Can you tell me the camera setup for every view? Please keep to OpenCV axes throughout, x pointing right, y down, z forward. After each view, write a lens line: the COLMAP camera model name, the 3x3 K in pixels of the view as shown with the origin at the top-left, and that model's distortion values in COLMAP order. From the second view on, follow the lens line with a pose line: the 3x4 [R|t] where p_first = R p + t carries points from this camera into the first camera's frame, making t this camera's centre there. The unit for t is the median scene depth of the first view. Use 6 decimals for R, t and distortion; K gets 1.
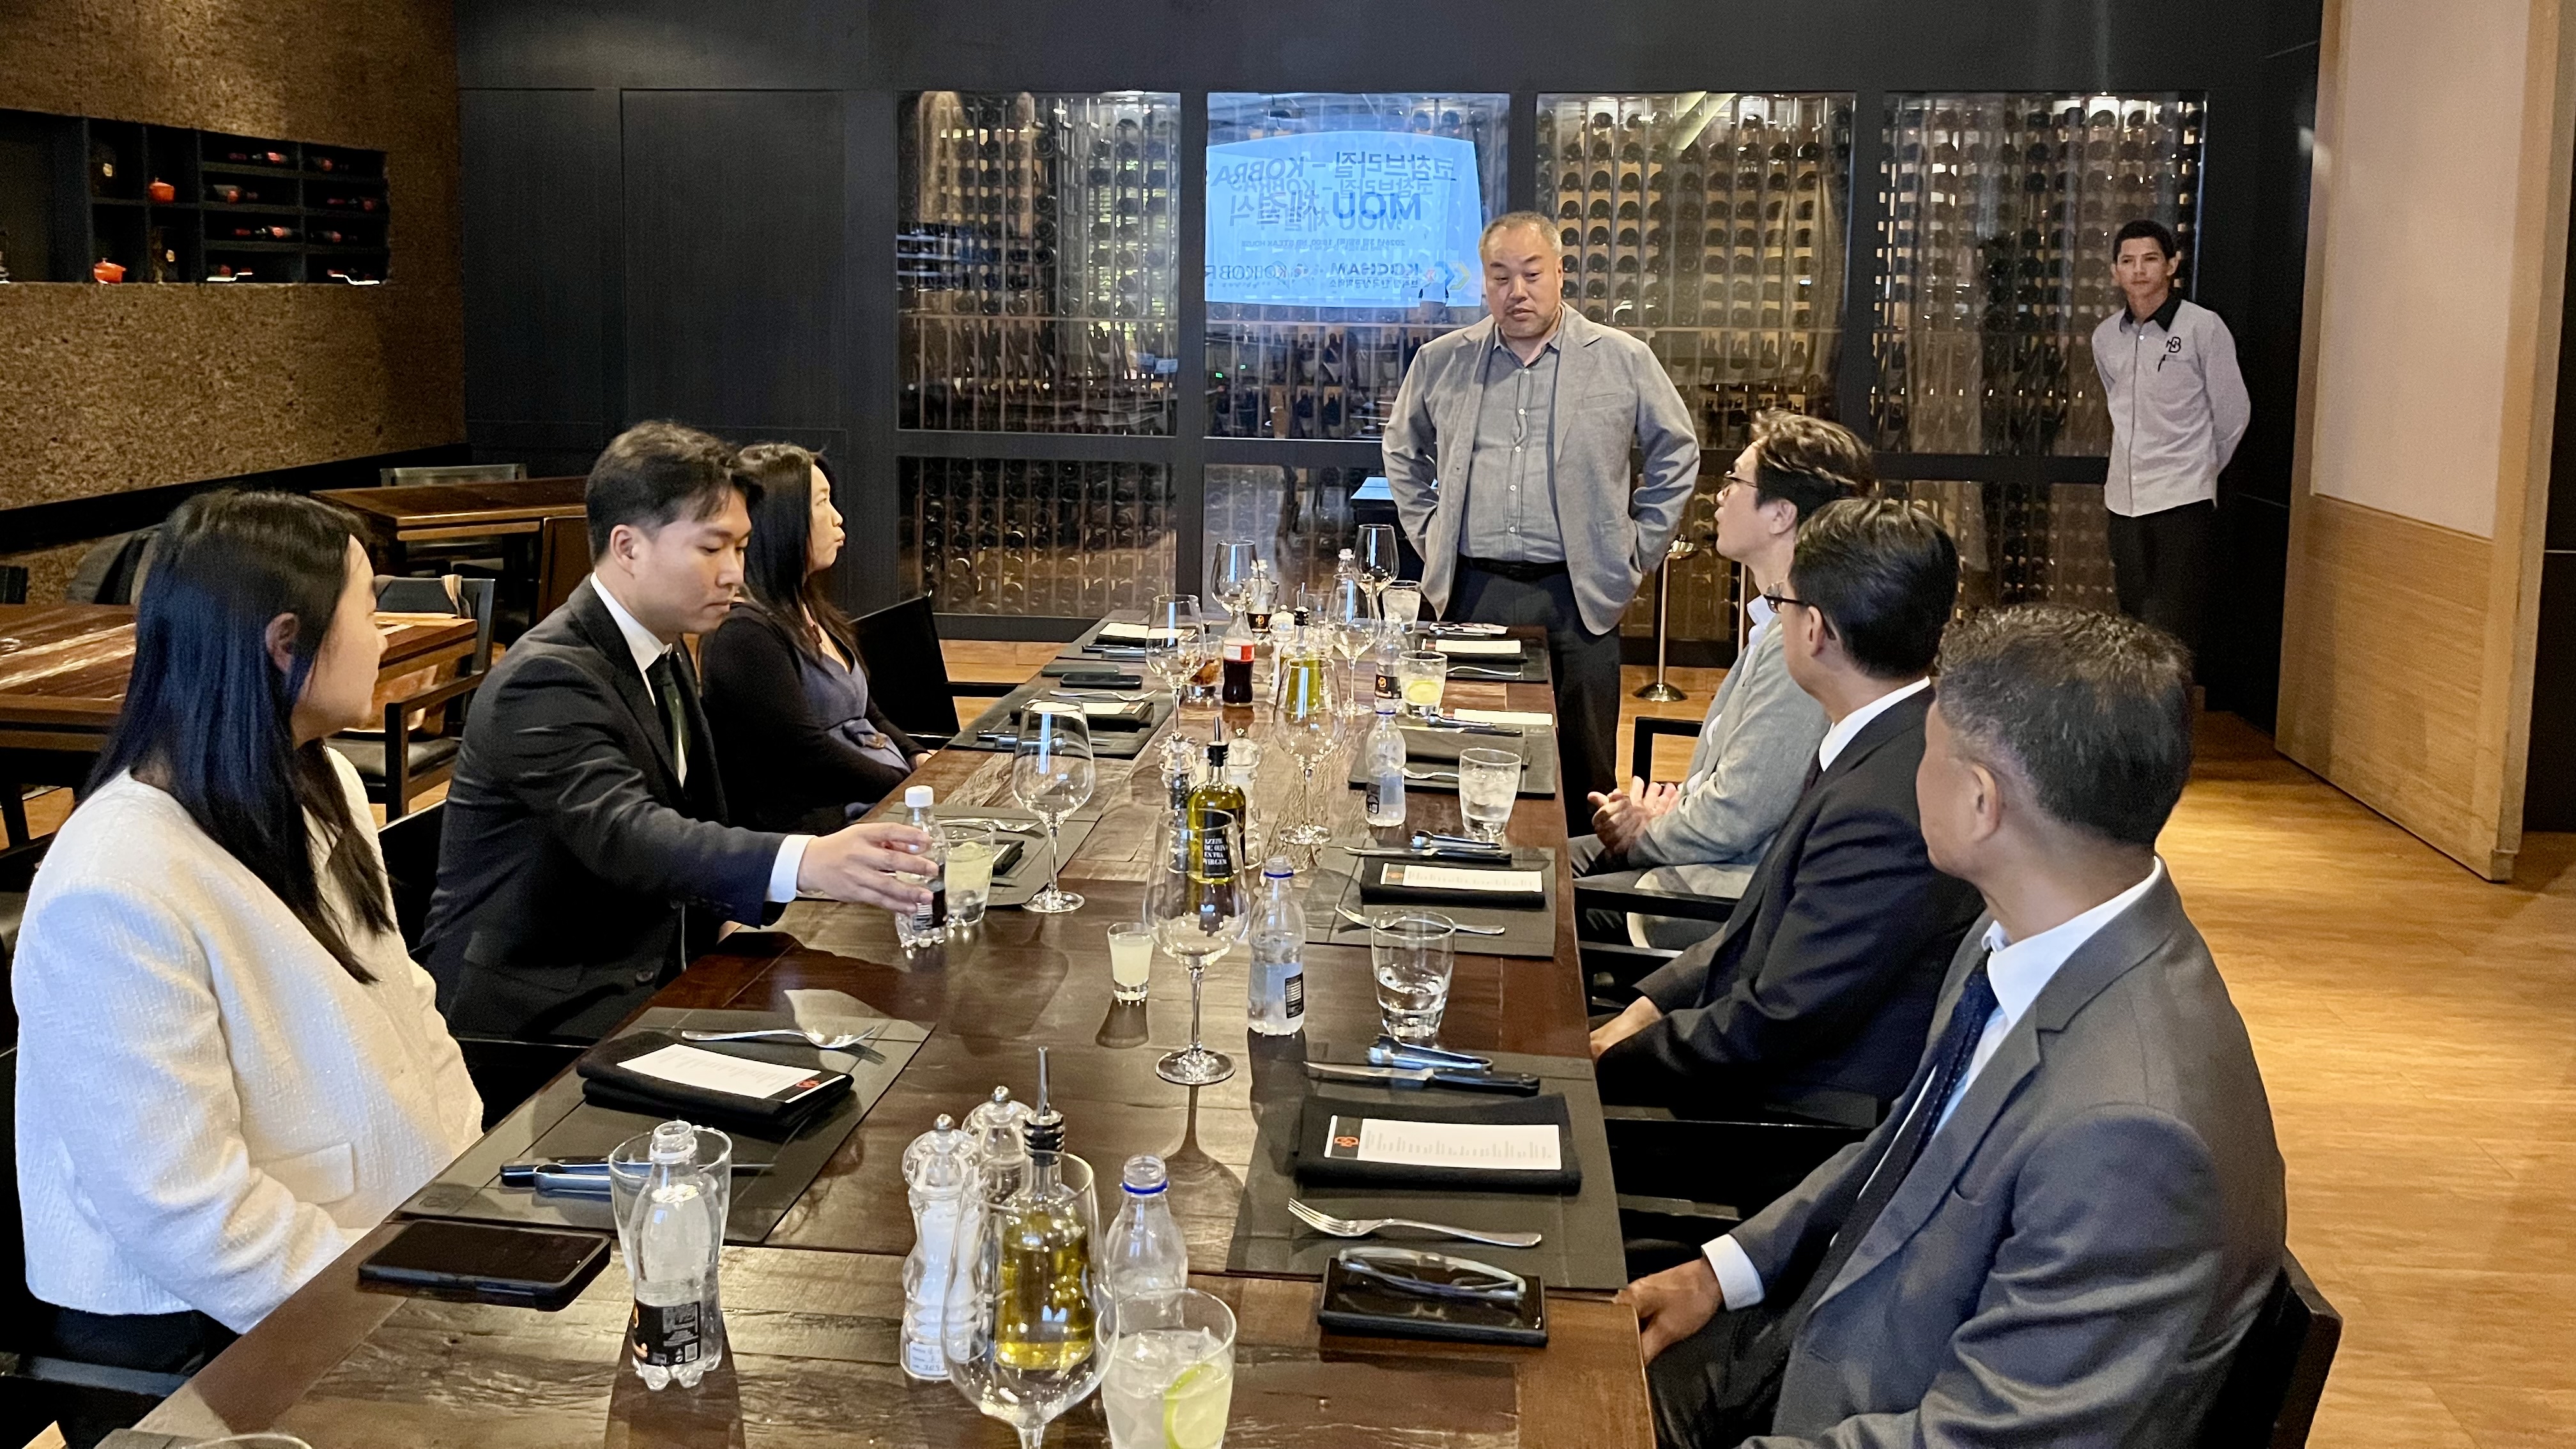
lens RADIAL K [[1761.6, 0, 1288.0], [0, 1761.6, 724.5], [0, 0, 1]] dist [0.267933, -0.229694]
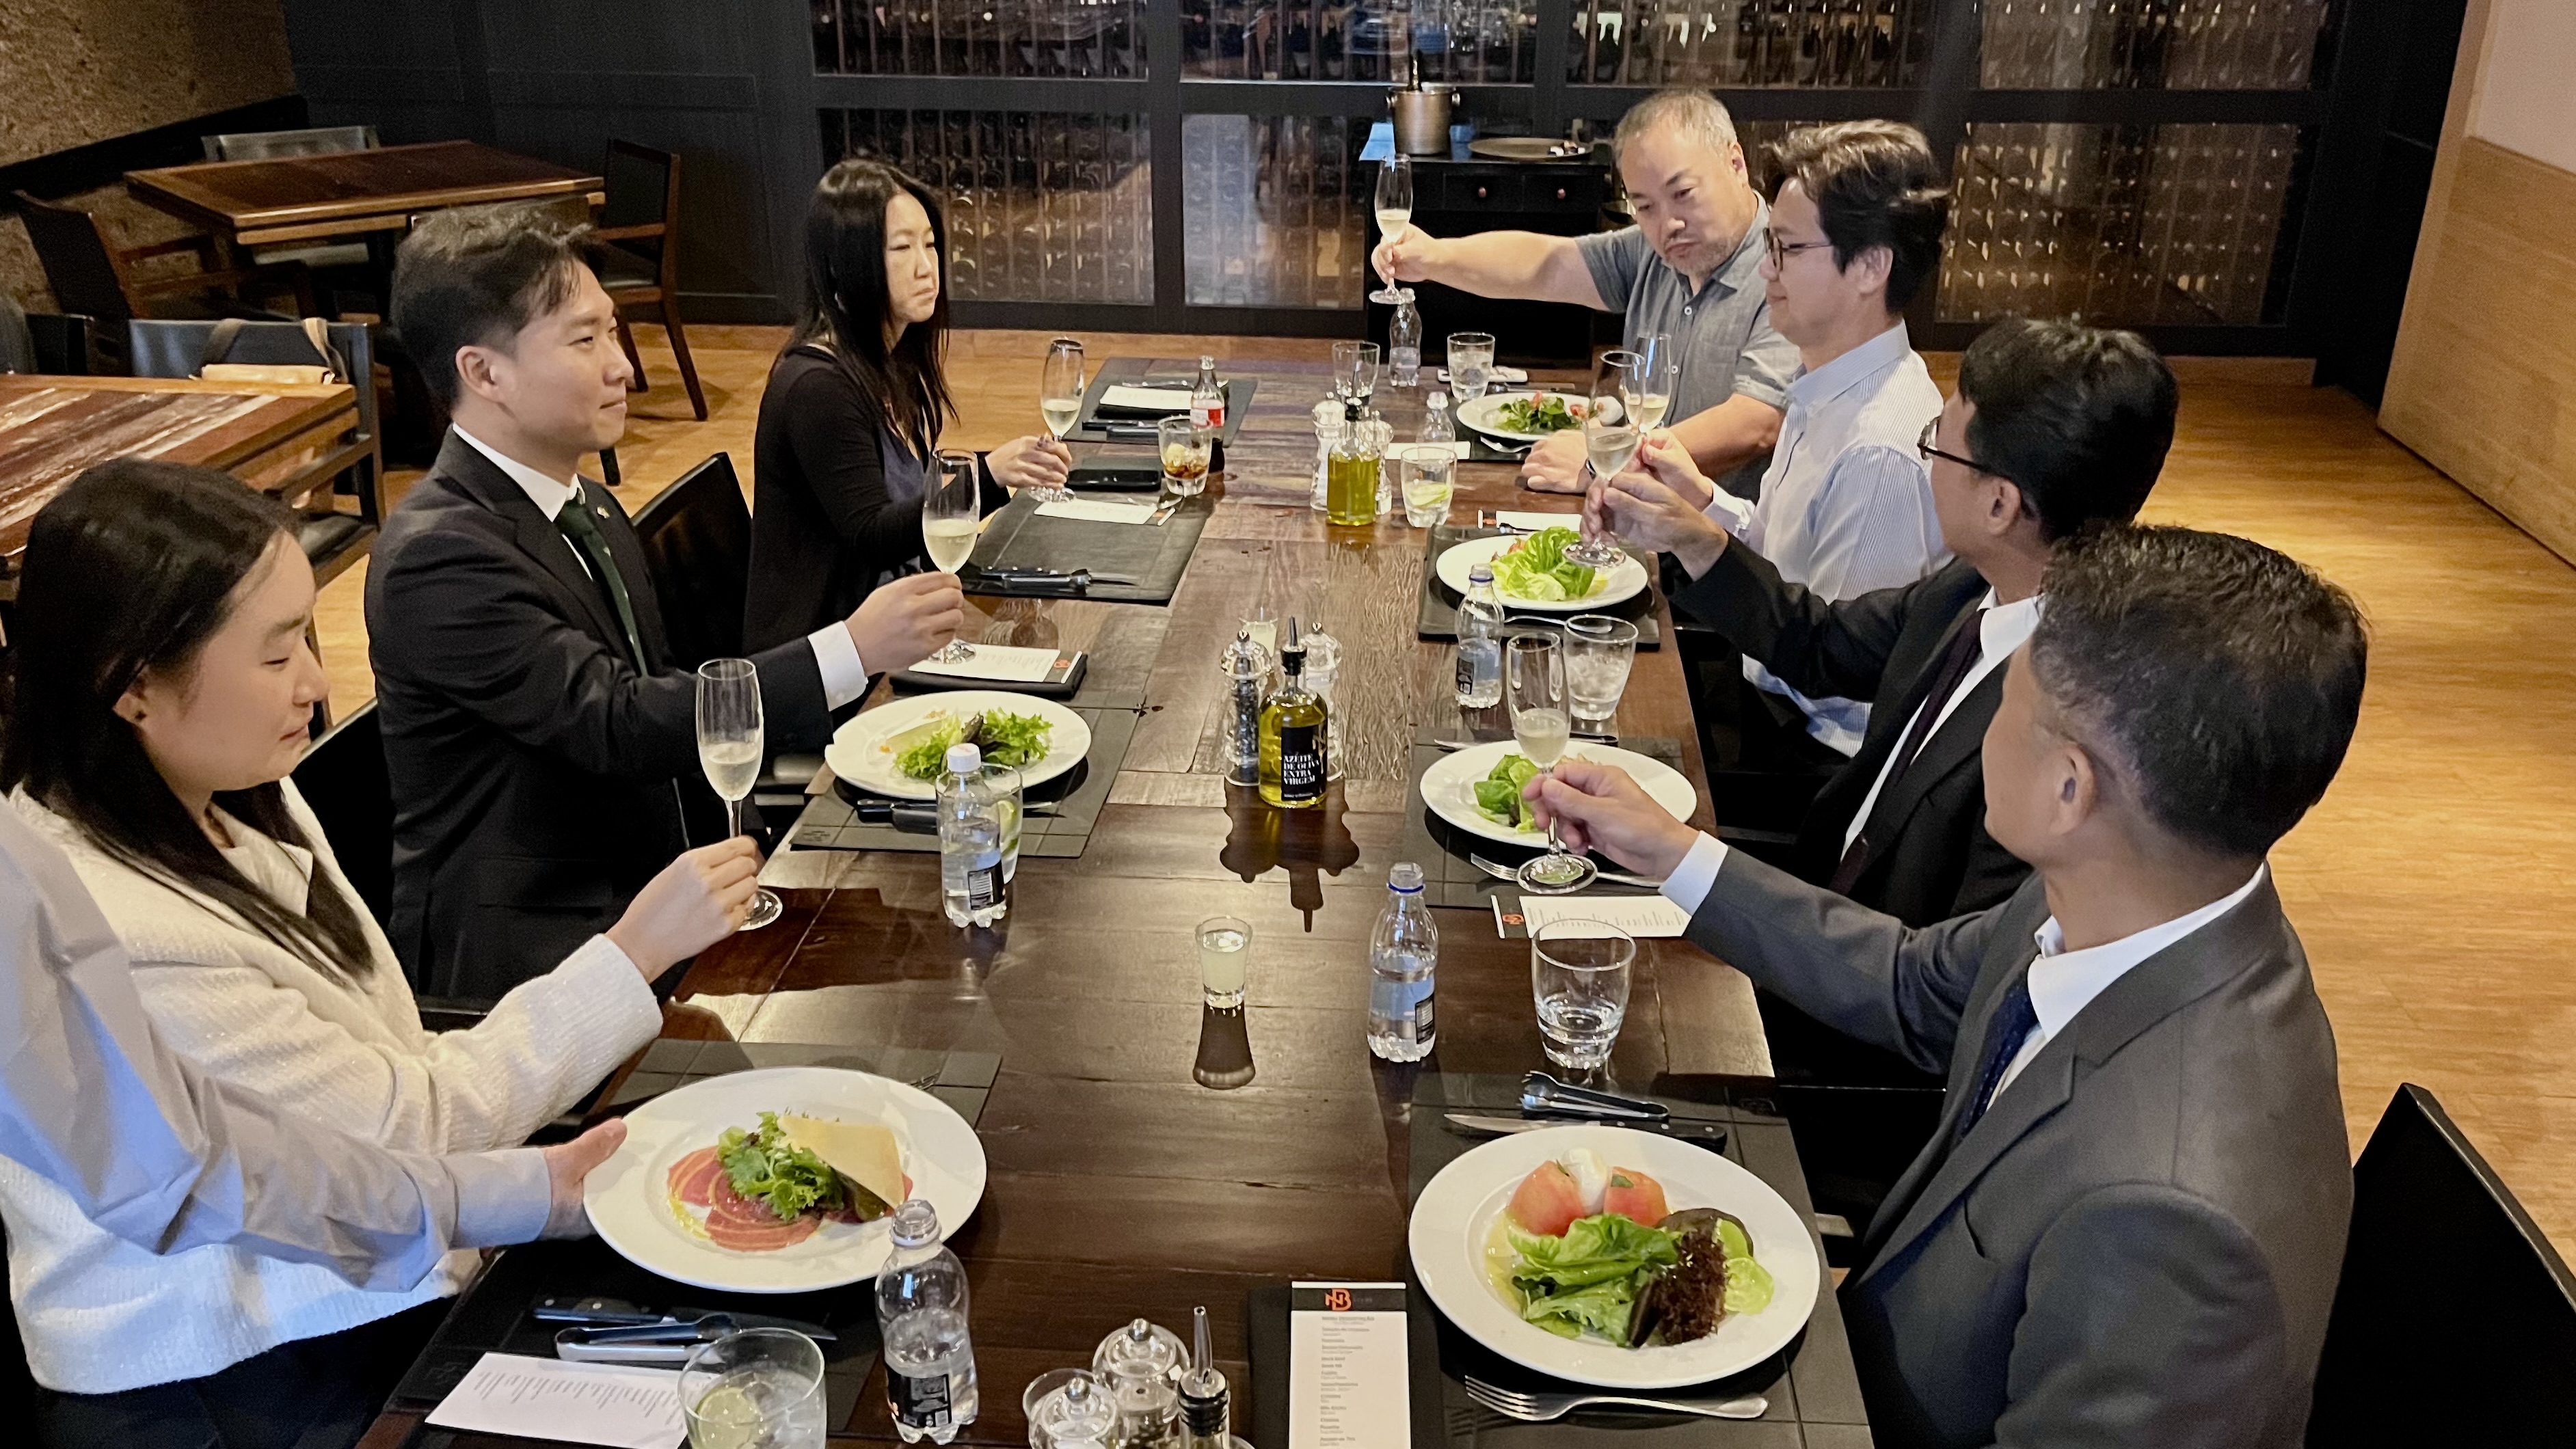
lens RADIAL K [[1761.4, 0, 1288.0], [0, 1761.4, 724.5], [0, 0, 1]] dist [0.267933, -0.229694]
pose [[0.998966, -0.031677, 0.032617, -0.037218], [0.022614, 0.968502, 0.247977, -0.084981], [-0.039444, -0.246983, 0.968217, 0.094120]]
